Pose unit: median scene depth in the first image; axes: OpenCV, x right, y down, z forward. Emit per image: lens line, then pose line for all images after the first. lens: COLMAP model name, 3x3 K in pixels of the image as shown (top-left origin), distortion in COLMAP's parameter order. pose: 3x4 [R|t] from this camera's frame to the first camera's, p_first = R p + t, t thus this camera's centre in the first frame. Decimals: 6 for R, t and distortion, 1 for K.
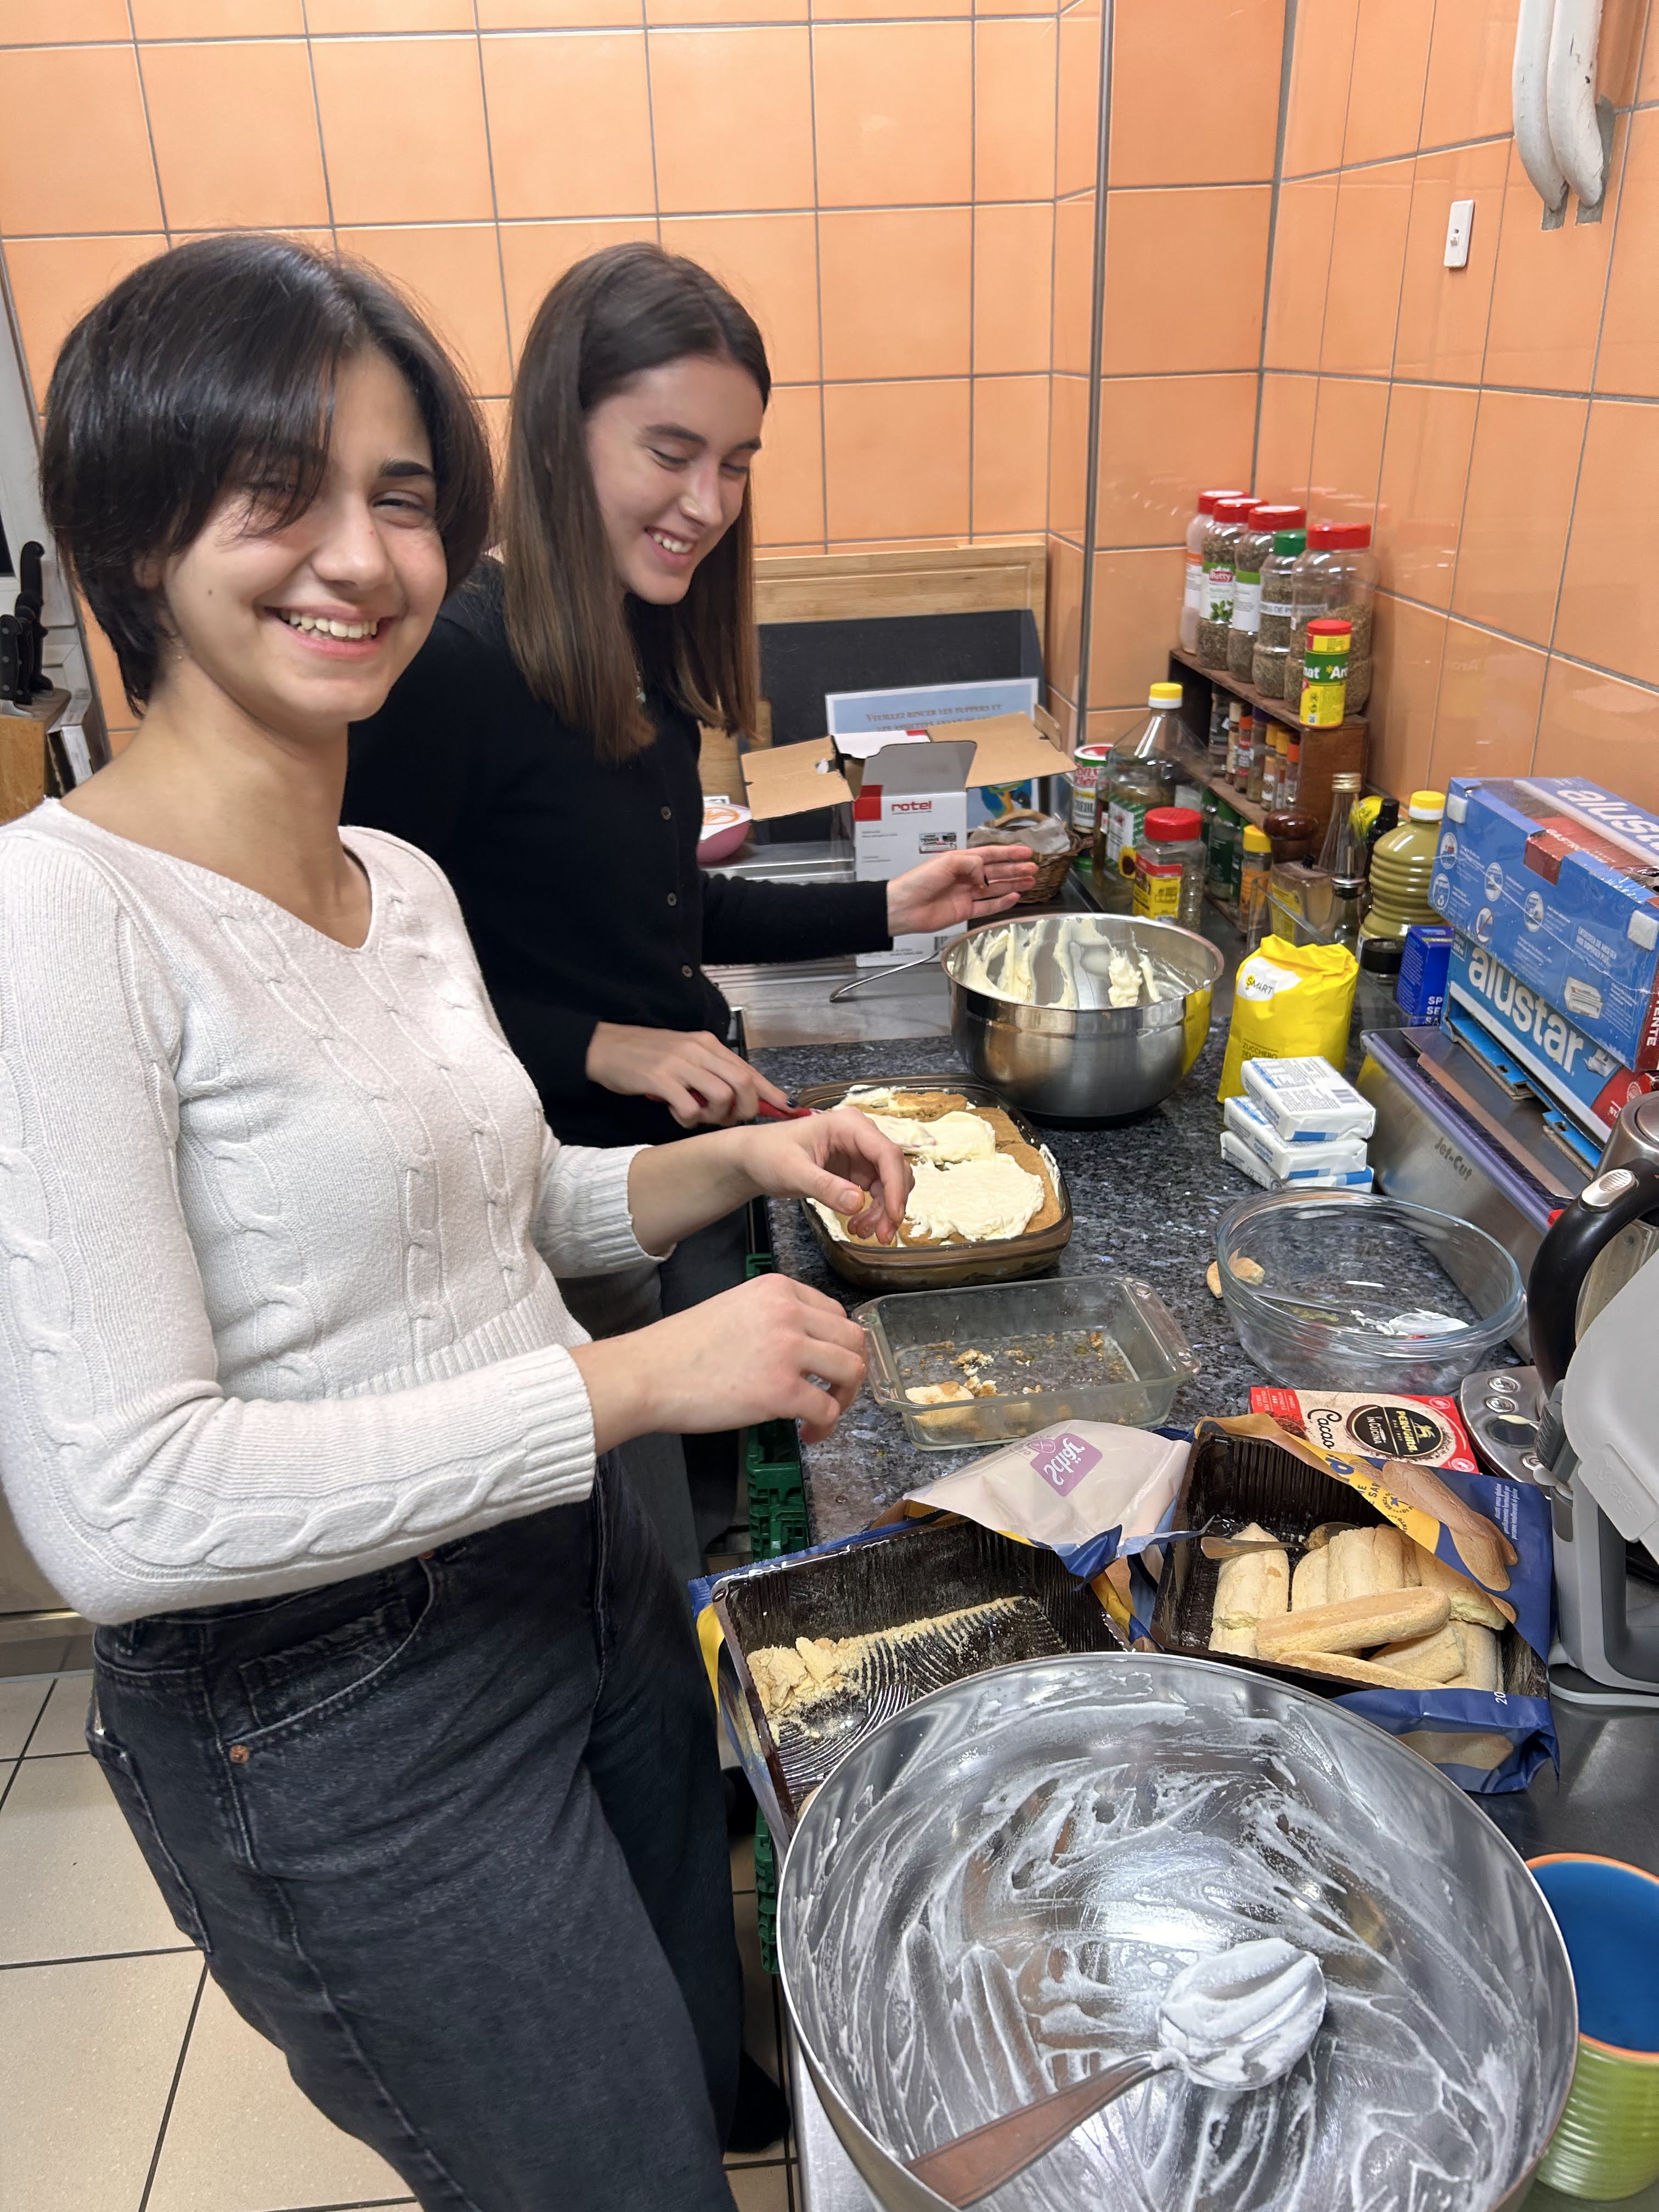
lens RADIAL K [[1676.7, 0, 829.5], [0, 1676.7, 1106.0], [0, 0, 1]] dist [0.000420, -0.000703]
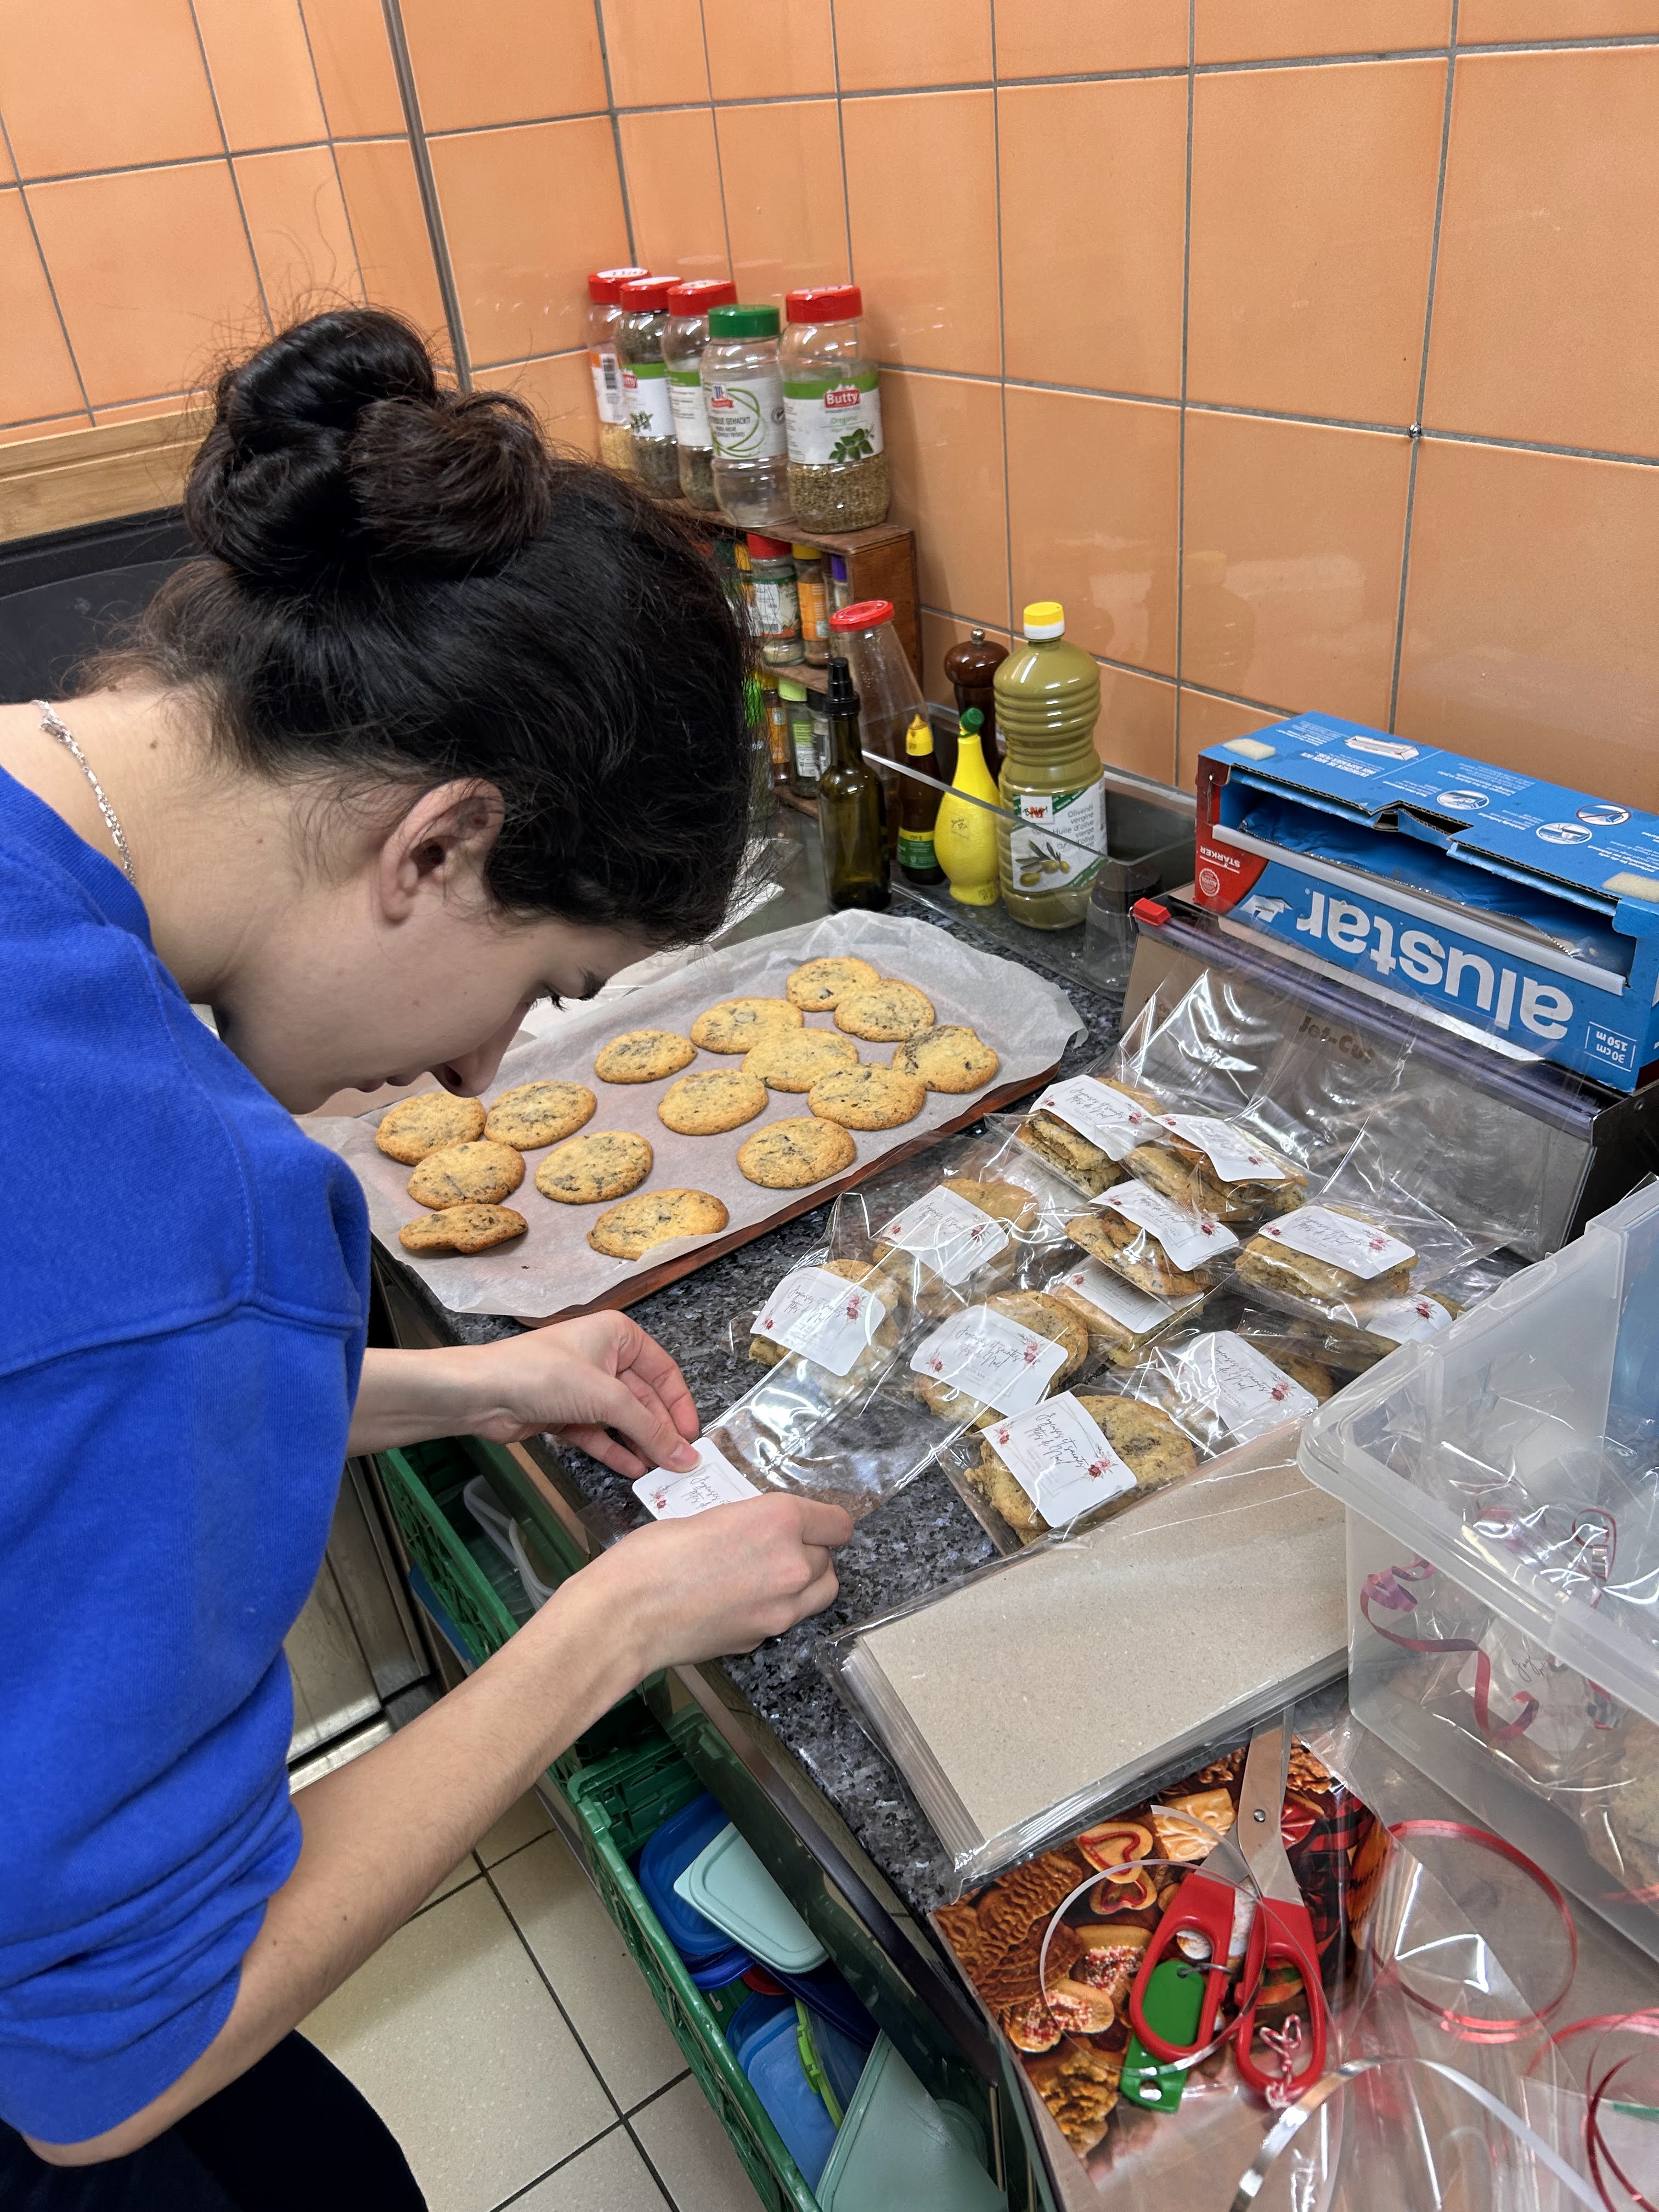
lens RADIAL K [[1671.0, 0, 829.5], [0, 1671.0, 1106.0], [0, 0, 1]] dist [0.003084, 0.003353]
pose [[0.880814, -0.296015, 0.369517, -0.092592], [0.260211, 0.954676, 0.144515, -0.080071], [-0.395547, -0.031139, 0.917918, 0.227339]]
